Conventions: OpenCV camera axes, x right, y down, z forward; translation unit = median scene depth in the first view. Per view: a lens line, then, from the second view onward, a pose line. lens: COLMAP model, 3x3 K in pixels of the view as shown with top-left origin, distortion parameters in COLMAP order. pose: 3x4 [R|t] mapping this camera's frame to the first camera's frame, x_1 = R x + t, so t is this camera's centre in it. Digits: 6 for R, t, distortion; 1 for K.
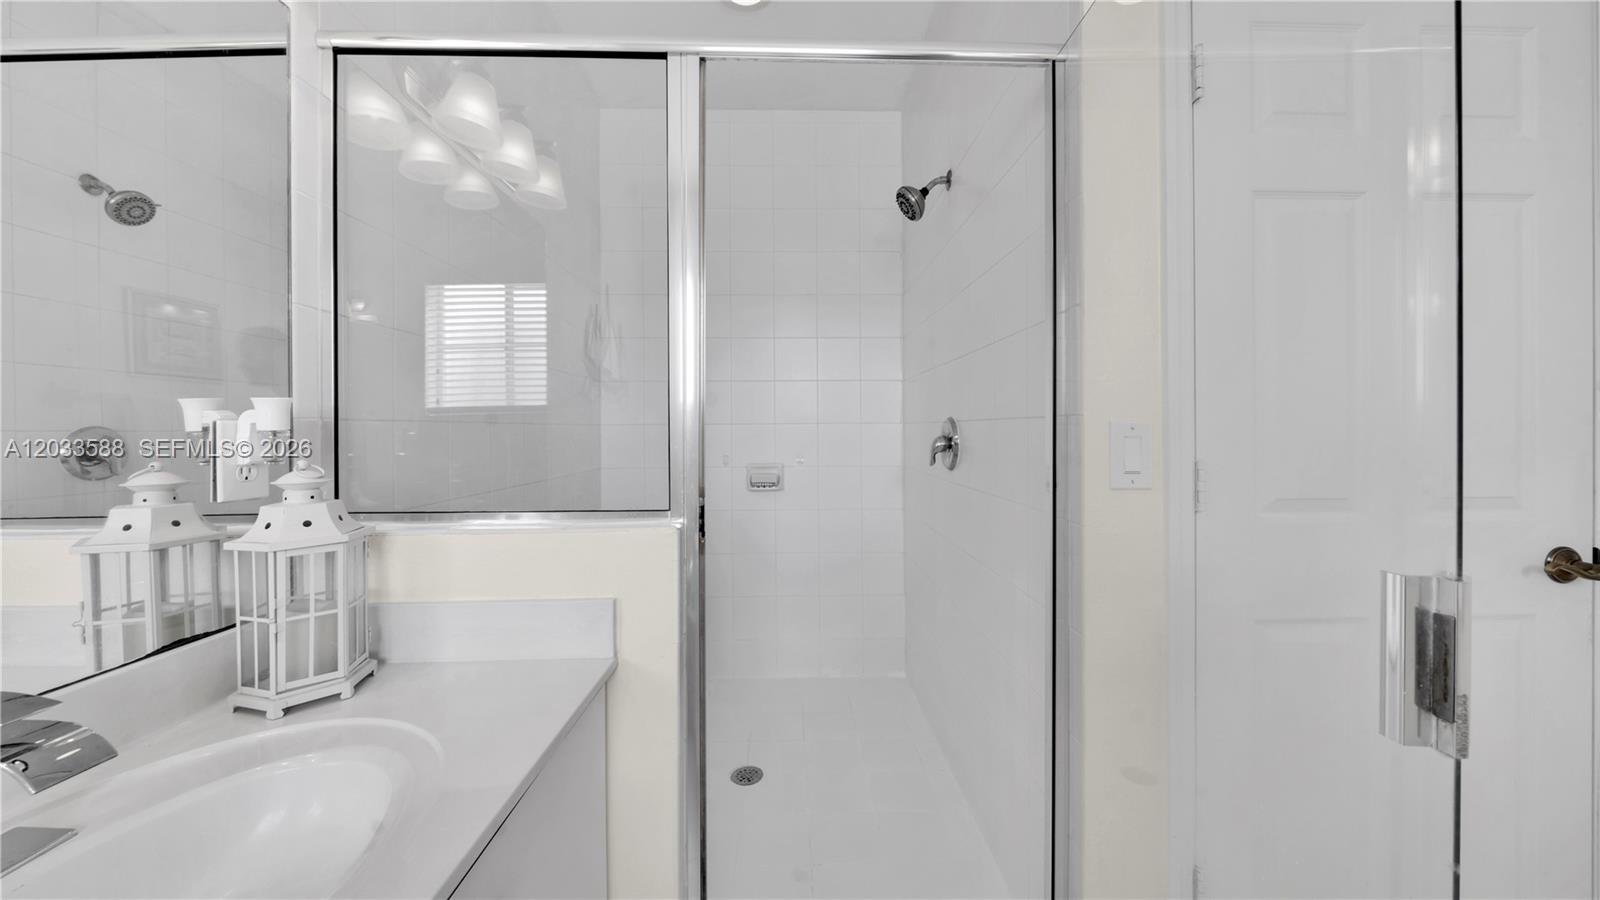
lens RADIAL K [[559.8, 0, 801.5], [0, 559.8, 434.2], [0, 0, 1]] dist [-0.001938, -0.000173]
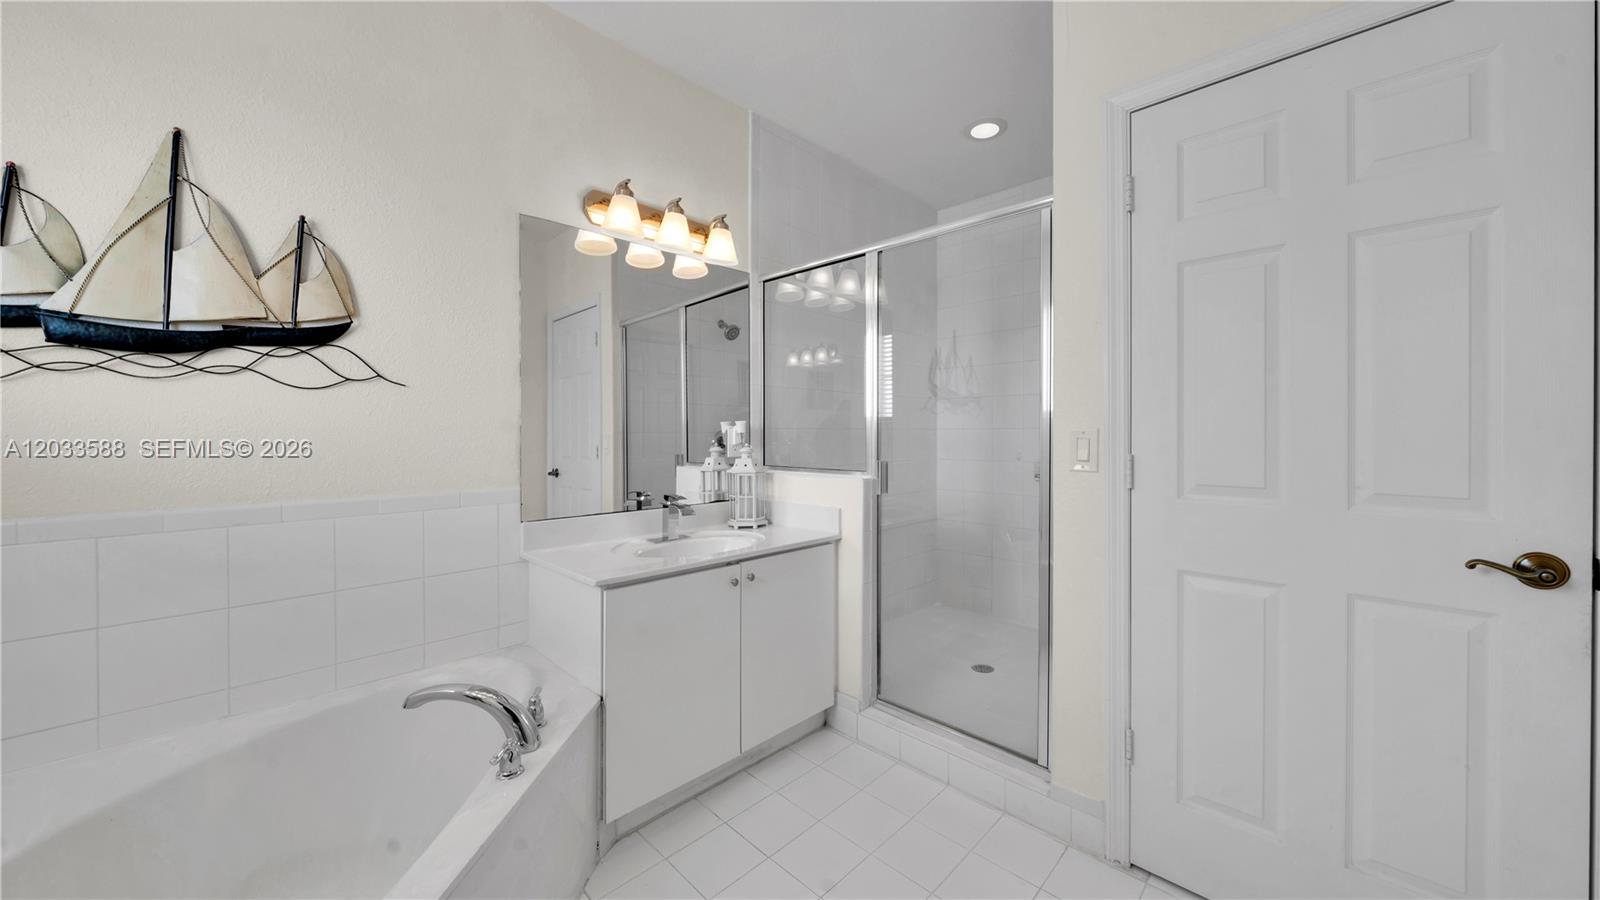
lens RADIAL K [[559.8, 0, 801.5], [0, 559.8, 434.2], [0, 0, 1]] dist [-0.001938, -0.000173]
pose [[0.688451, 0.004251, -0.725271, 1.337420], [-0.004323, 0.999989, 0.001757, -0.006320], [0.725270, 0.001926, 0.688461, -0.737126]]
